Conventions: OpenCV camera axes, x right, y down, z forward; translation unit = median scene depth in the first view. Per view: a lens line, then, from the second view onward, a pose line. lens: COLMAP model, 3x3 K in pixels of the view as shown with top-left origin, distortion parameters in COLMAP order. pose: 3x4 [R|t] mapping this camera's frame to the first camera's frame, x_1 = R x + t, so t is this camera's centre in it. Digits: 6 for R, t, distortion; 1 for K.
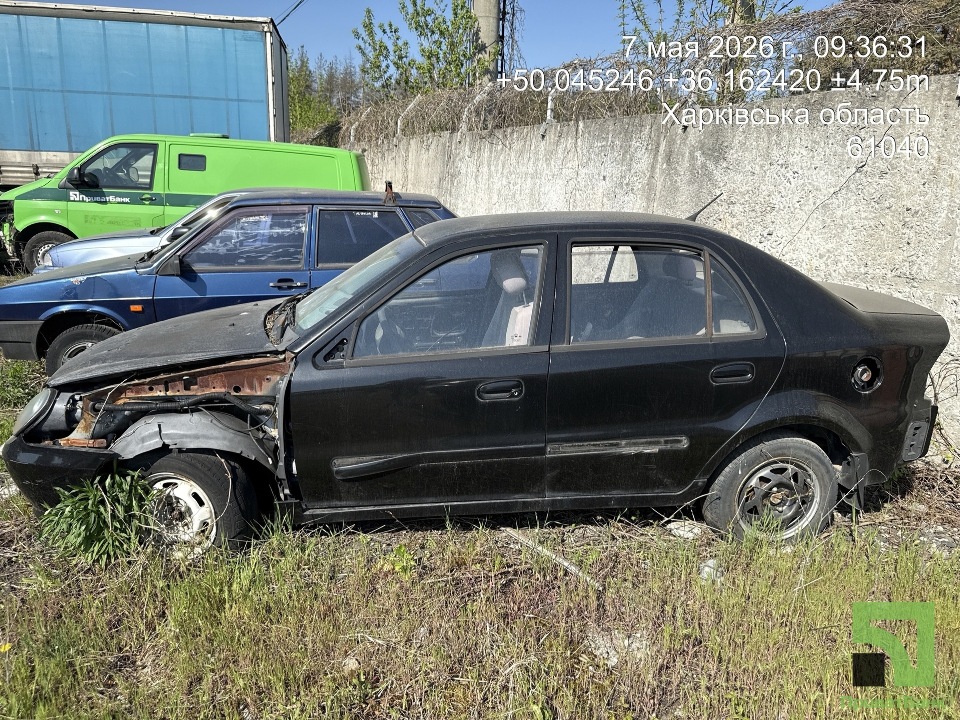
lens RADIAL K [[698.1, 0, 475.7], [0, 698.1, 361.5], [0, 0, 1]] dist [0.051765, -0.074622]
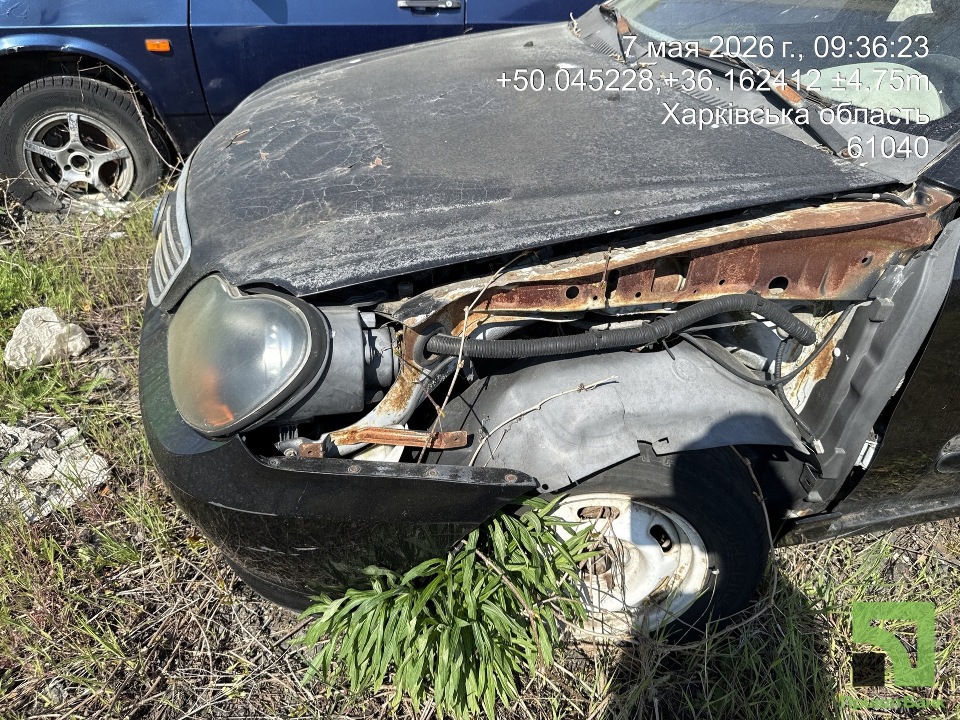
lens RADIAL K [[698.1, 0, 475.7], [0, 698.1, 361.5], [0, 0, 1]] dist [0.051765, -0.074622]
pose [[0.986544, -0.047373, 0.156480, -0.570359], [-0.007571, 0.942836, 0.333171, -0.049282], [-0.163319, -0.329872, 0.929791, 0.652380]]
